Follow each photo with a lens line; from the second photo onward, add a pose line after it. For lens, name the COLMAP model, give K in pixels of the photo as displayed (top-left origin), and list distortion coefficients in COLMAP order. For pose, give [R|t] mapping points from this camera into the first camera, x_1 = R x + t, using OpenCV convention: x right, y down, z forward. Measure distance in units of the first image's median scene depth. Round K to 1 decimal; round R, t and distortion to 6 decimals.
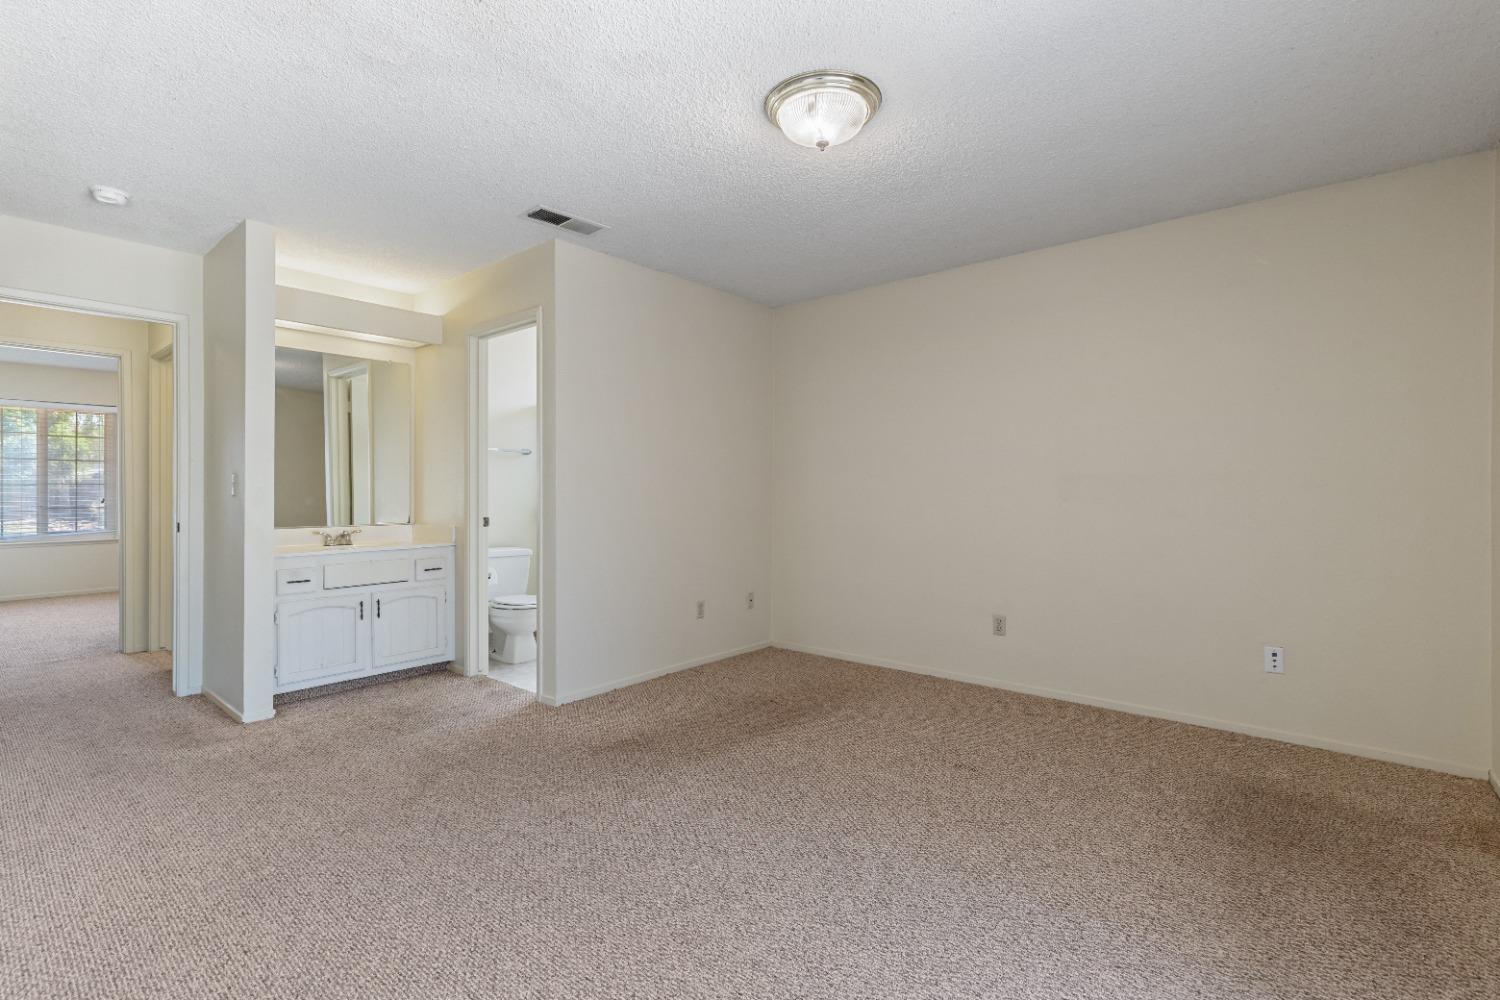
lens RADIAL K [[679.0, 0, 747.5], [0, 679.0, 493.3], [0, 0, 1]] dist [0.004289, 0.000160]
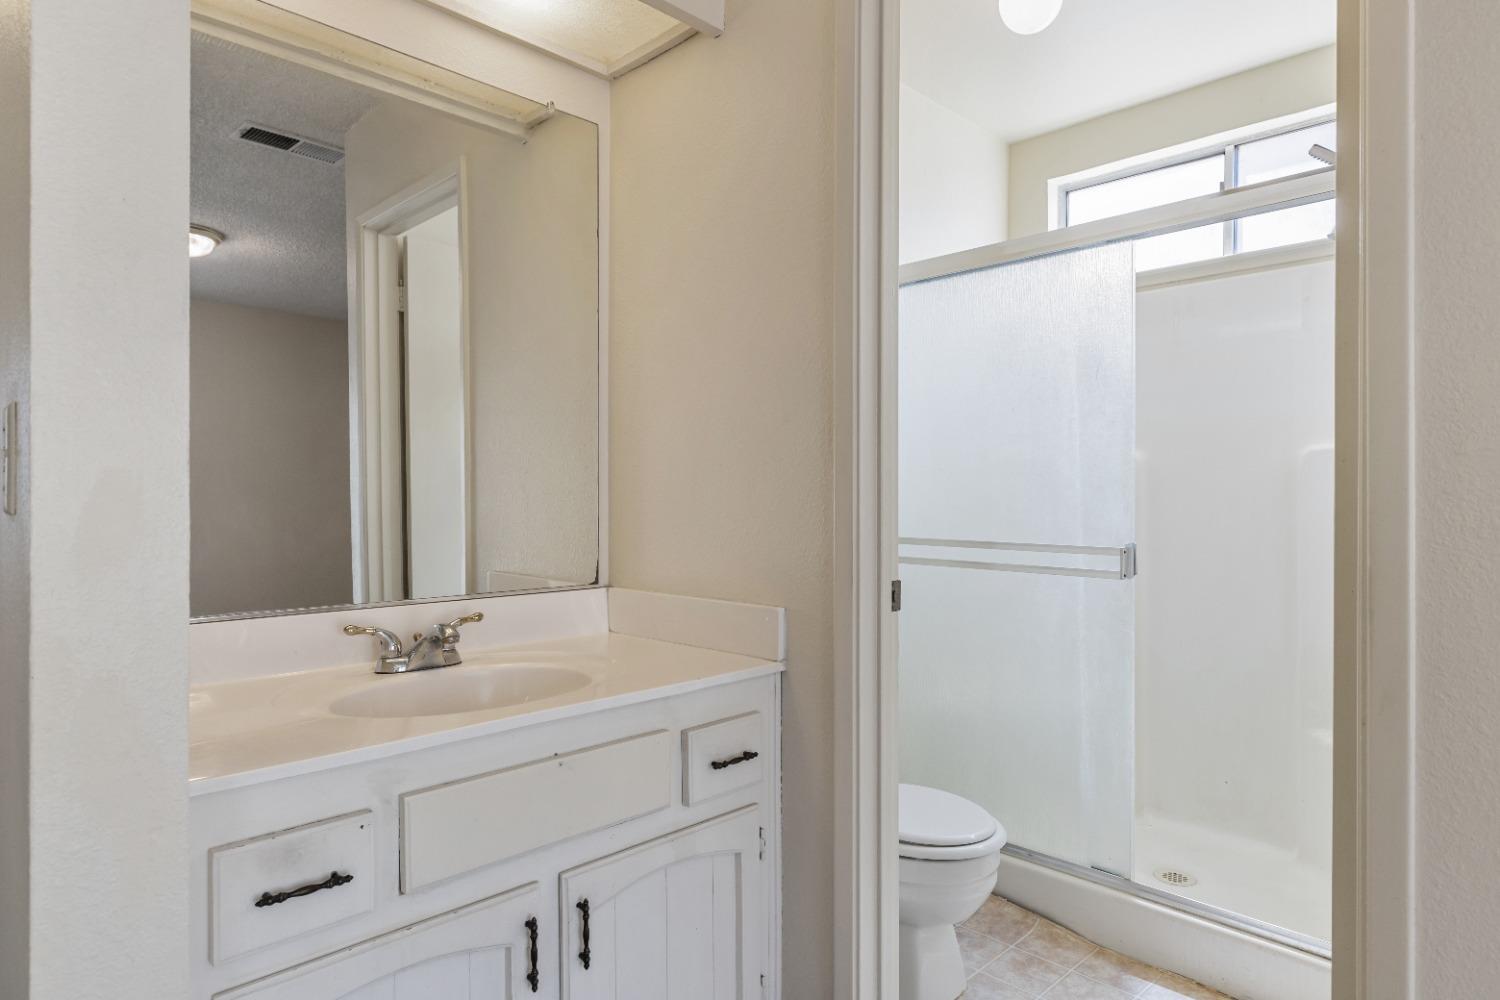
lens RADIAL K [[866.8, 0, 754.1], [0, 866.8, 505.5], [0, 0, 1]] dist [-0.021914, -0.000852]
pose [[0.996661, 0.006443, -0.081393, -0.369653], [-0.006658, 0.999975, -0.002376, 0.003863], [0.081375, 0.002910, 0.996679, 0.551151]]
